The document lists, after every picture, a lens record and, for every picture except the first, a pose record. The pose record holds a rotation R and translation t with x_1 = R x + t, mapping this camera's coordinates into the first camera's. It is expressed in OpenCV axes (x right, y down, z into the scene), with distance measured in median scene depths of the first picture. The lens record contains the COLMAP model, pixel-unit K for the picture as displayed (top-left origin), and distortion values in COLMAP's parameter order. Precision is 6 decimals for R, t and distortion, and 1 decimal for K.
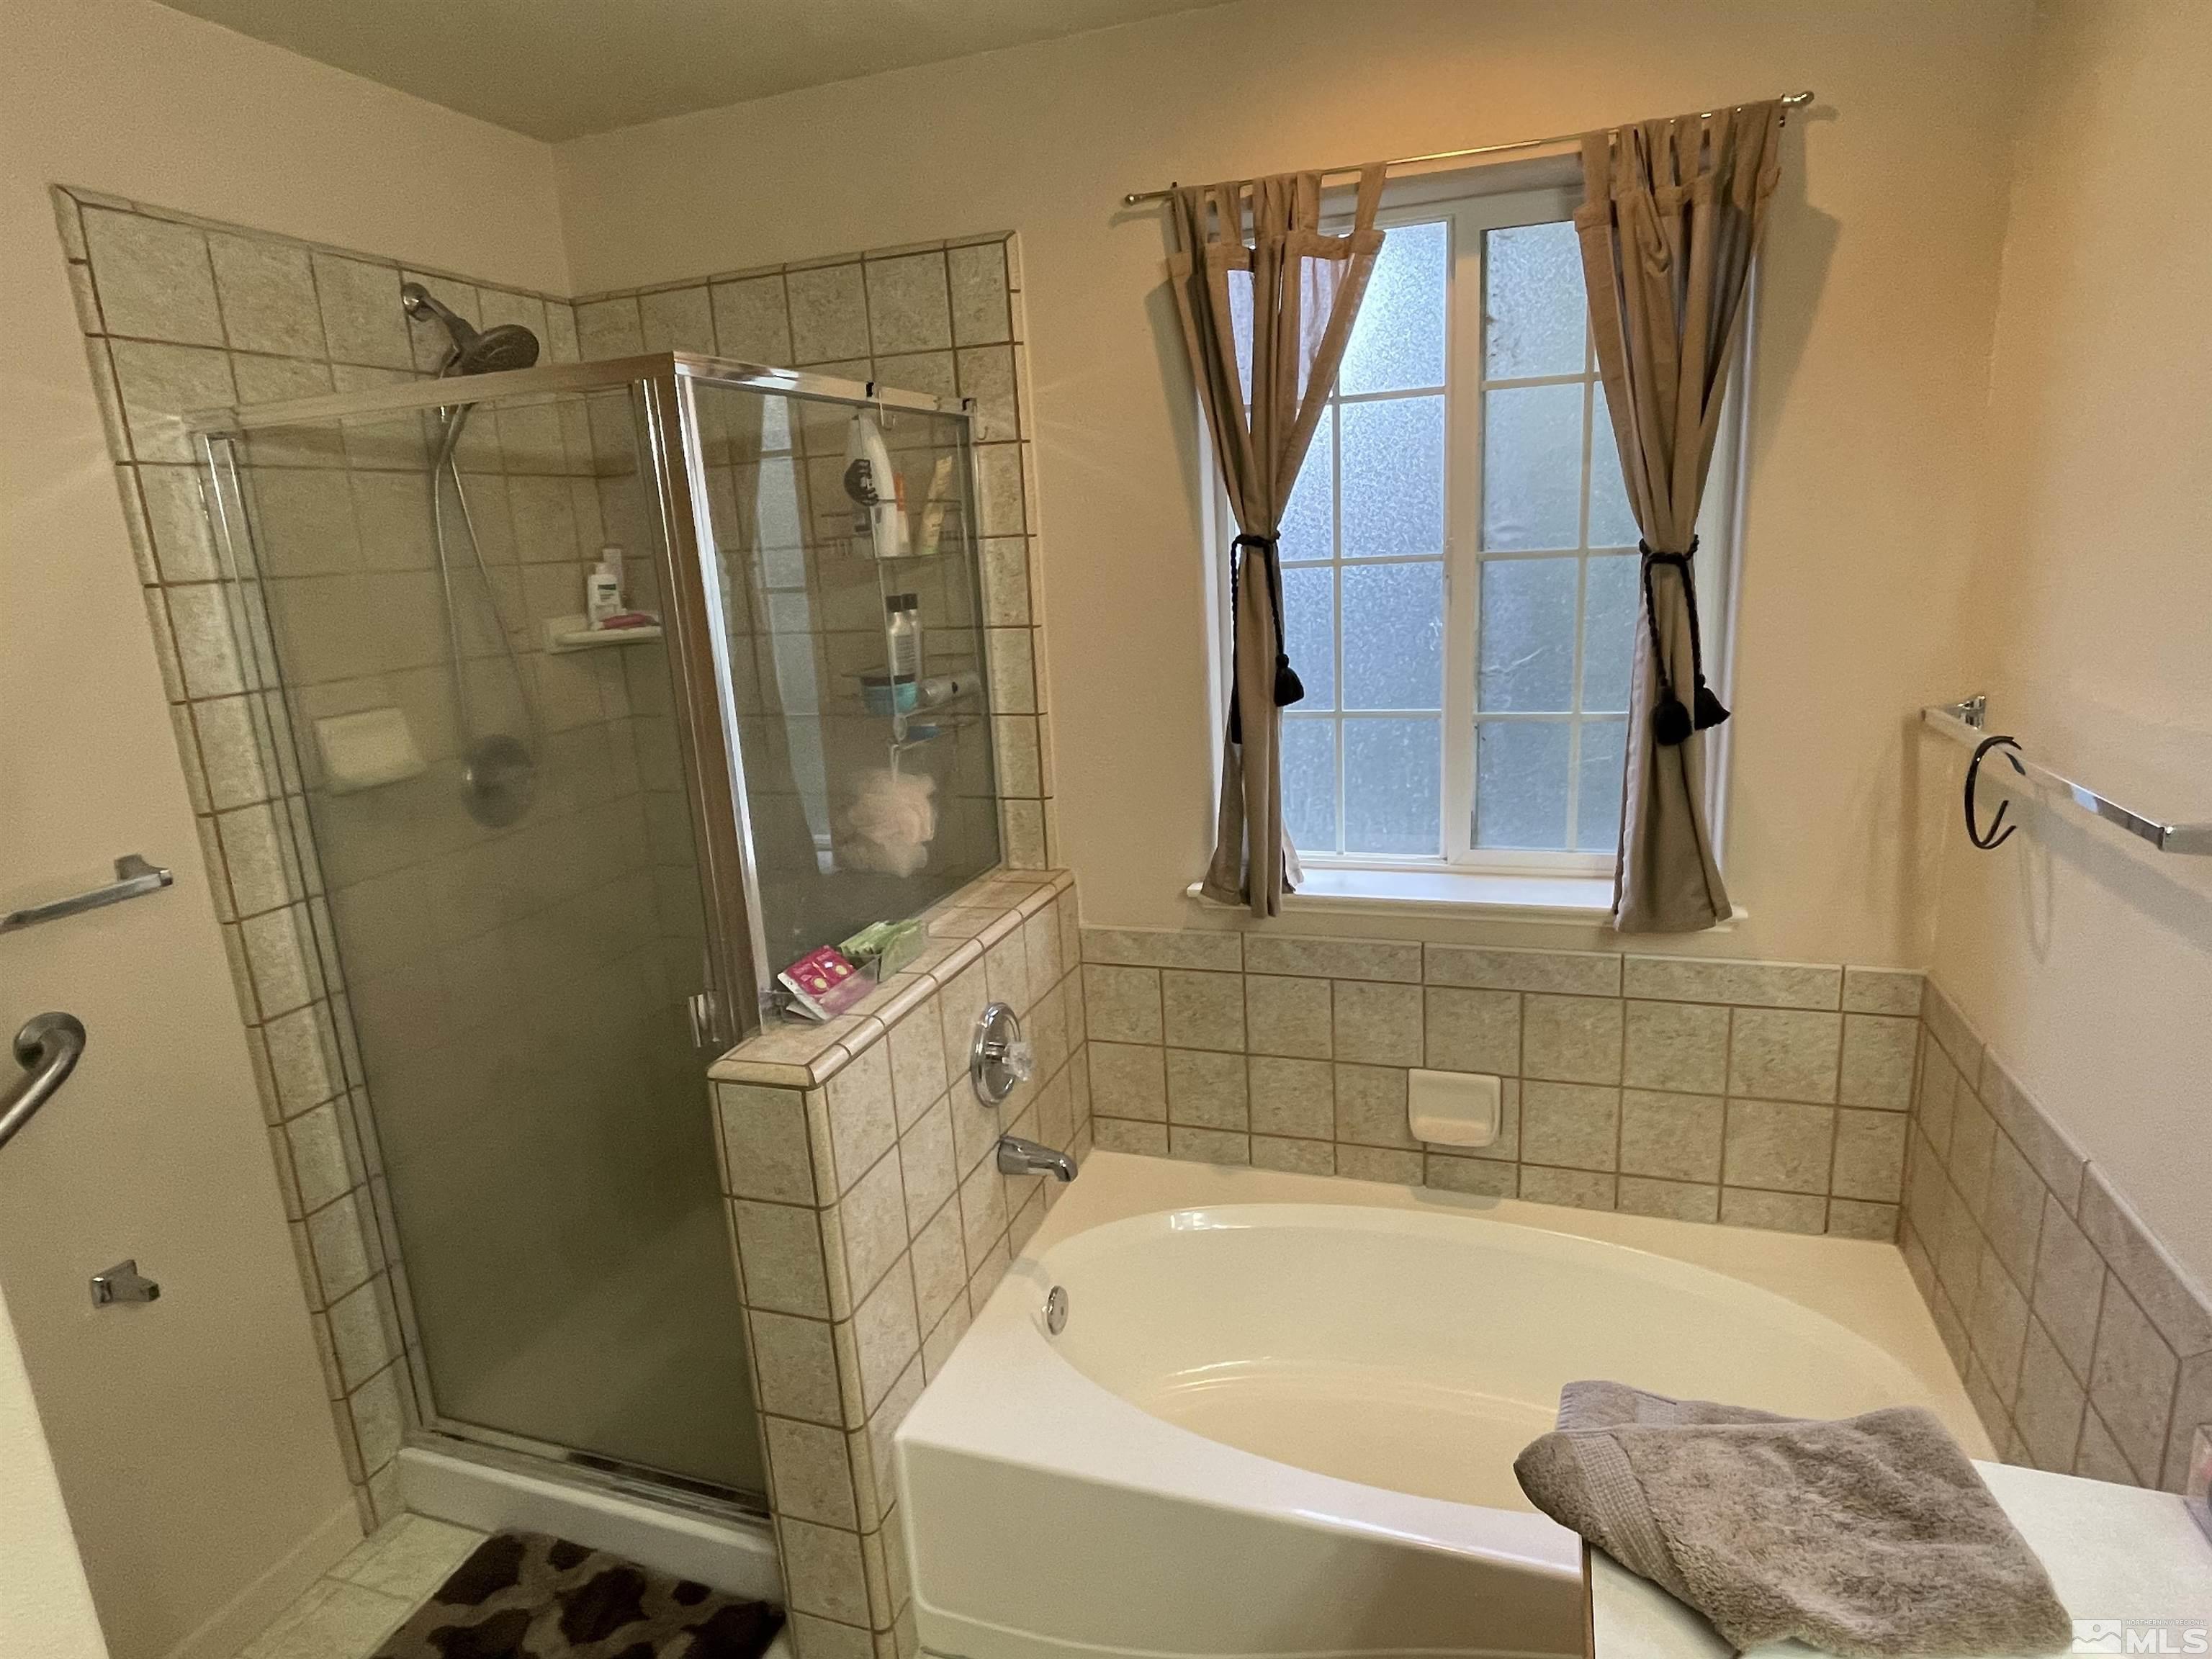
lens RADIAL K [[1237.1, 0, 1103.1], [0, 1237.1, 814.3], [0, 0, 1]] dist [-0.004084, -0.001242]
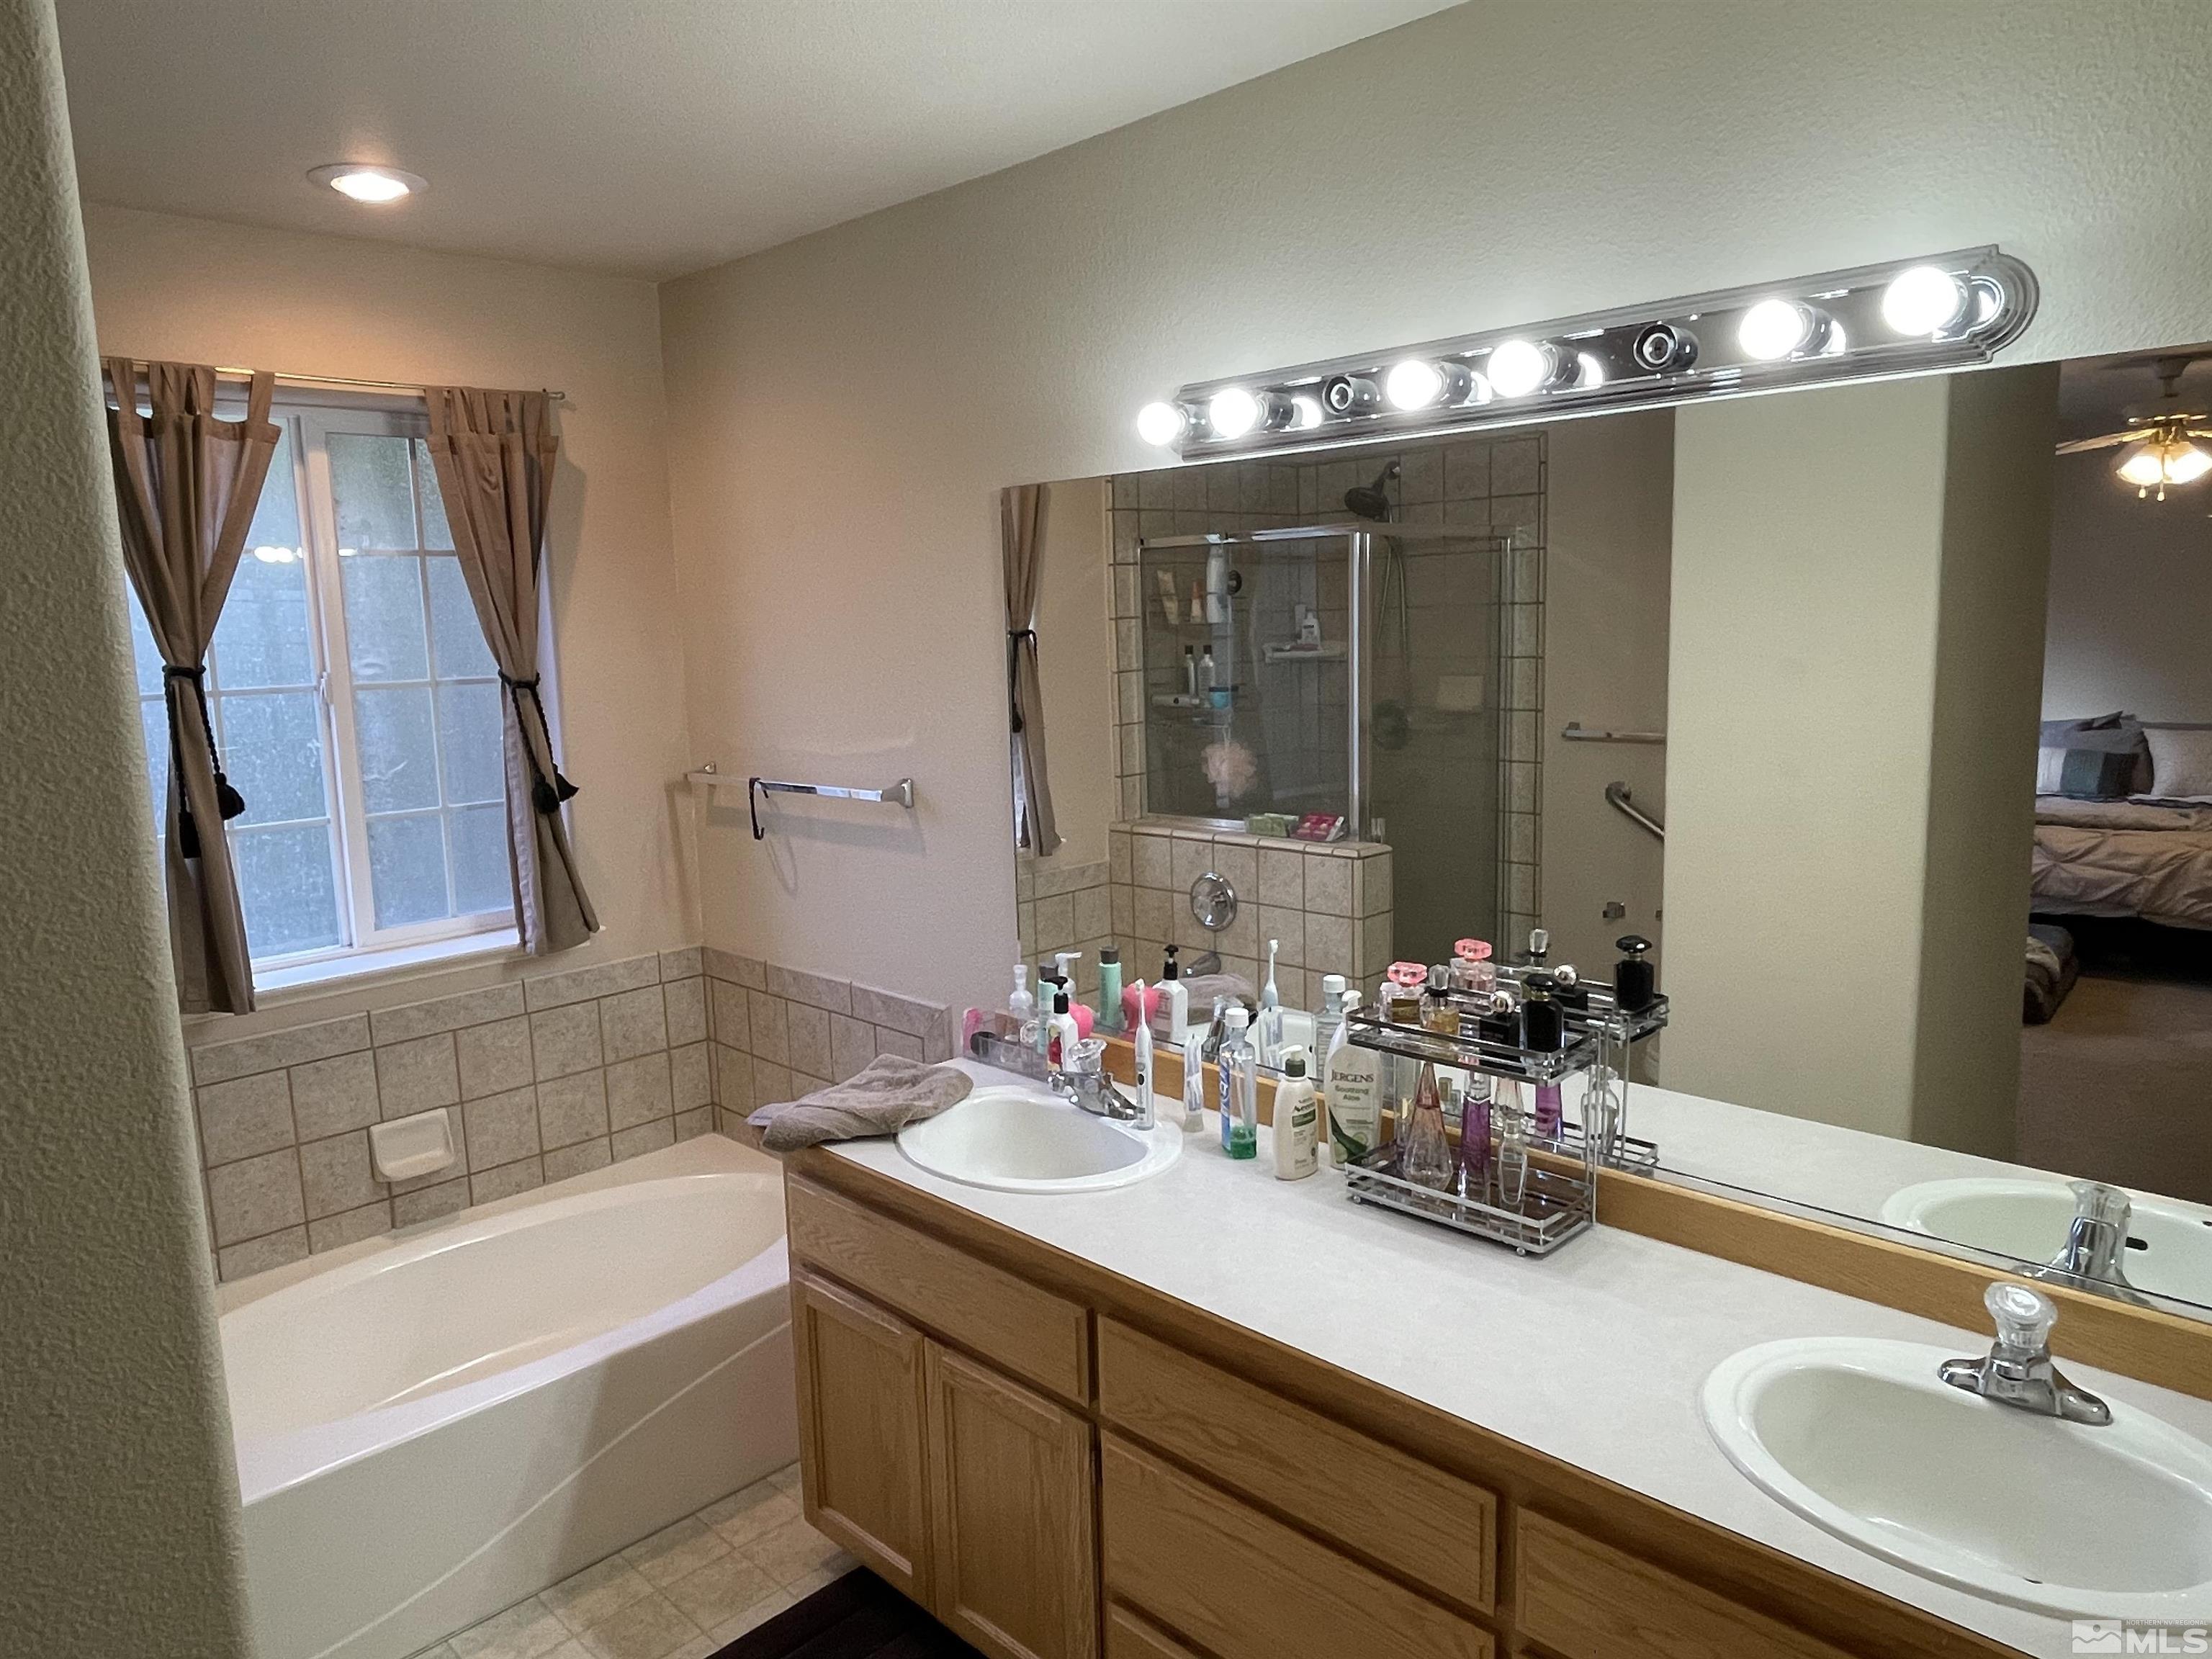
lens RADIAL K [[1433.2, 0, 1100.0], [0, 1433.2, 833.9], [0, 0, 1]] dist [-0.007967, -0.002366]
pose [[0.425631, -0.093143, 0.900090, -0.684046], [0.212211, 0.977223, 0.000775, 0.090552], [-0.879661, 0.190679, 0.435703, -0.241343]]
